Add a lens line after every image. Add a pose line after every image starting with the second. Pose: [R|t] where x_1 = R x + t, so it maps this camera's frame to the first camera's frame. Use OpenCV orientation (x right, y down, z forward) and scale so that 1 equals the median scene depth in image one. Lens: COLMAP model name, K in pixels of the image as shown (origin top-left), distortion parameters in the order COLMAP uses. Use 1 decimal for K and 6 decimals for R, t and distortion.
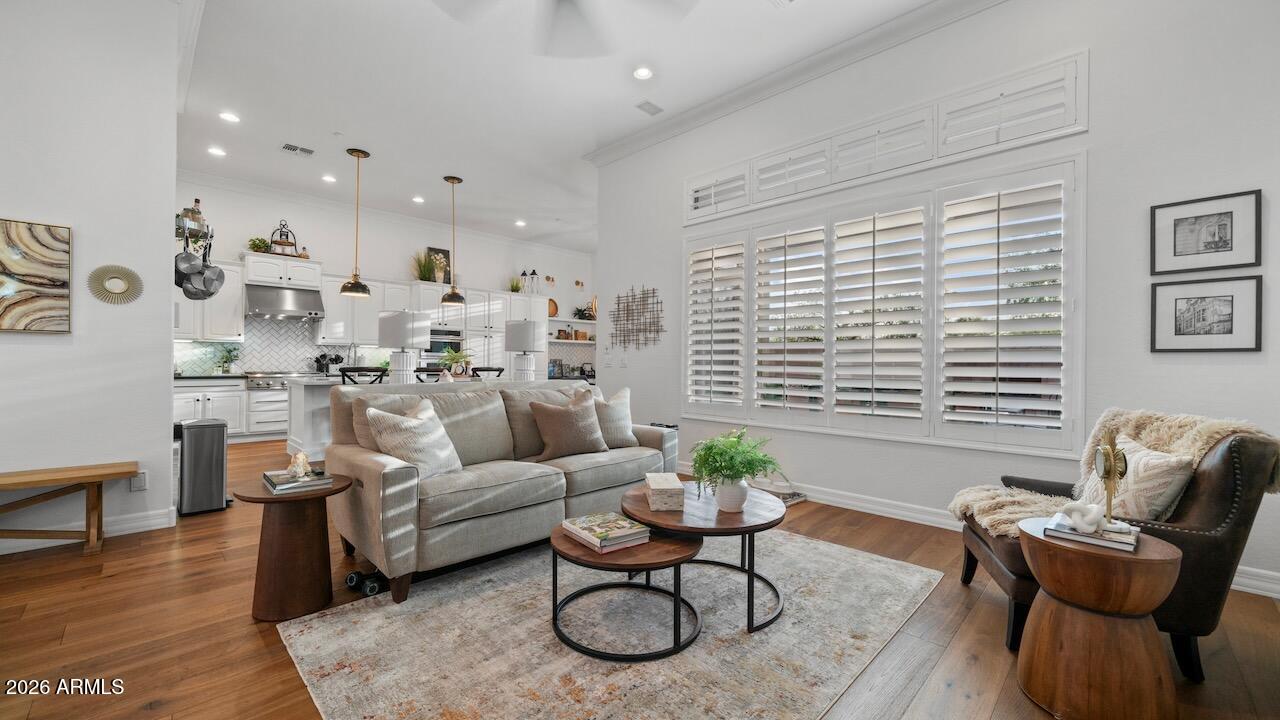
lens RADIAL K [[495.7, 0, 627.3], [0, 495.7, 364.7], [0, 0, 1]] dist [0.003416, 0.000155]
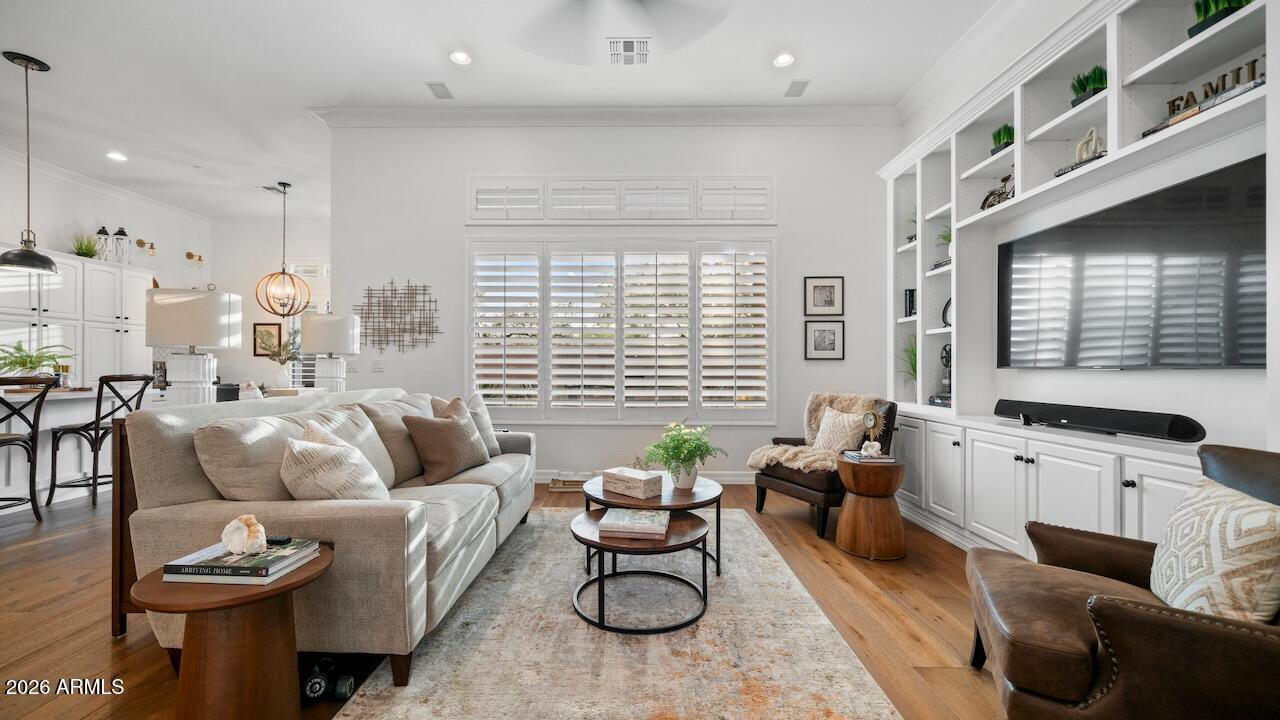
lens RADIAL K [[495.7, 0, 622.4], [0, 495.7, 366.9], [0, 0, 1]] dist [0.003416, 0.000155]
pose [[0.722607, -0.007032, 0.691223, -0.319336], [0.005621, 0.999975, 0.004297, -0.005320], [-0.691236, 0.000780, 0.722629, 0.091228]]
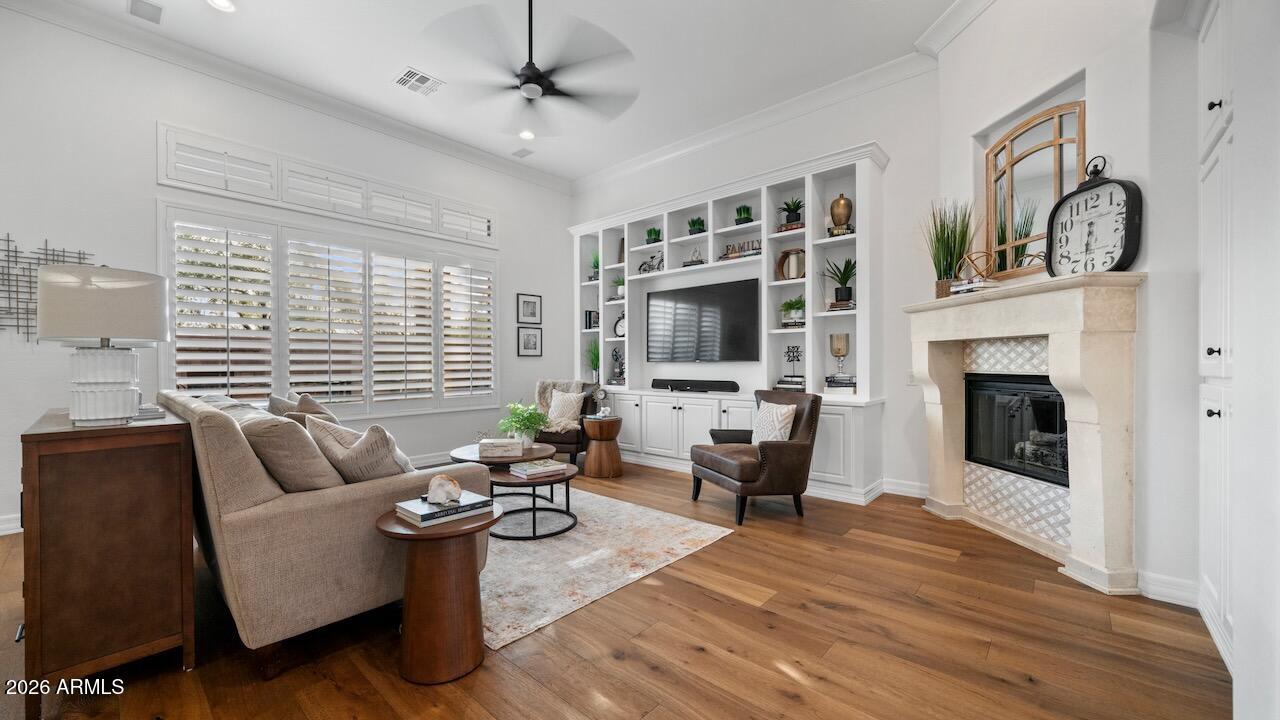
lens RADIAL K [[495.7, 0, 616.6], [0, 495.7, 367.5], [0, 0, 1]] dist [0.003416, 0.000155]
pose [[-0.033426, -0.020235, 0.999236, -0.646253], [0.005309, 0.999777, 0.020424, -0.008998], [-0.999427, 0.005987, -0.033311, 0.315497]]
